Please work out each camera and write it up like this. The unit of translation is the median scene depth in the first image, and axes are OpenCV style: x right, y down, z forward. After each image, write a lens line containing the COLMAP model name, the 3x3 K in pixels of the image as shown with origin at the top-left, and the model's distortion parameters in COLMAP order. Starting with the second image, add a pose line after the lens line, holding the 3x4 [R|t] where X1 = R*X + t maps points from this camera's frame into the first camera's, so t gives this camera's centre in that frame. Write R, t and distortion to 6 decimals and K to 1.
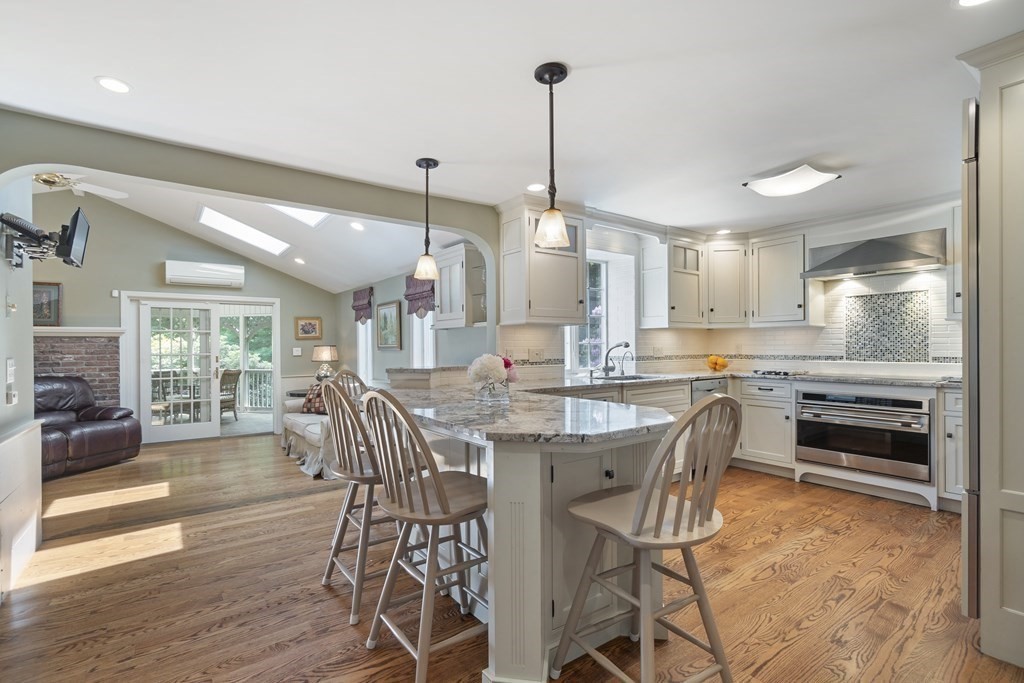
lens RADIAL K [[495.3, 0, 519.2], [0, 495.3, 348.5], [0, 0, 1]] dist [-0.014506, -0.000599]
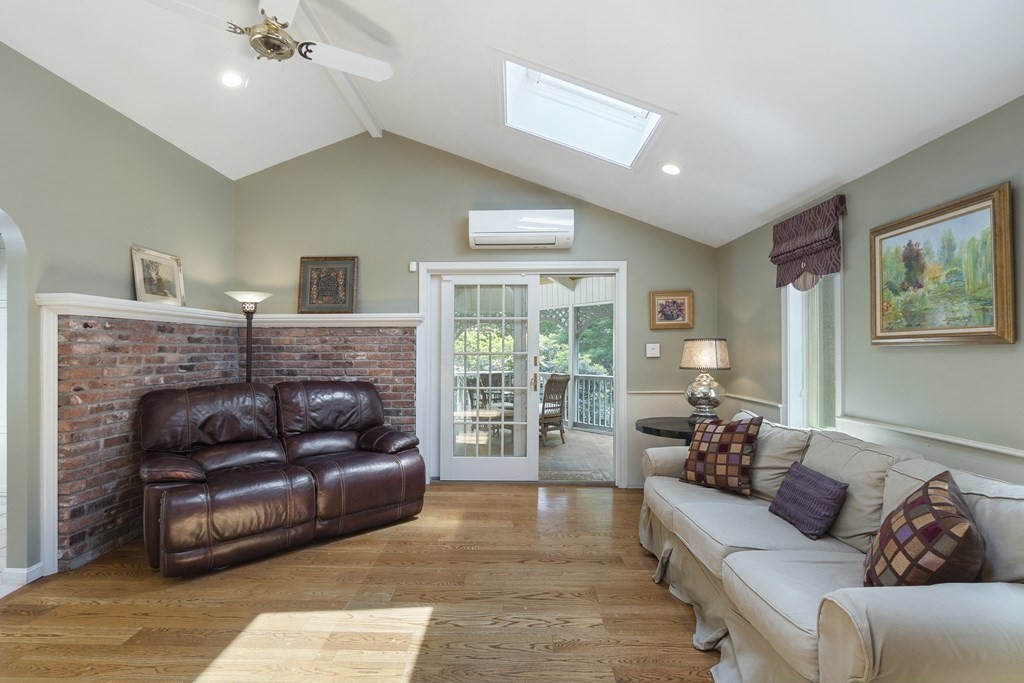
lens RADIAL K [[495.3, 0, 513.1], [0, 495.3, 346.6], [0, 0, 1]] dist [-0.014506, -0.000599]
pose [[0.807837, -0.000110, -0.589406, -0.271695], [-0.006296, 0.999941, -0.008815, 0.009361], [0.589373, 0.010832, 0.807789, 0.487816]]
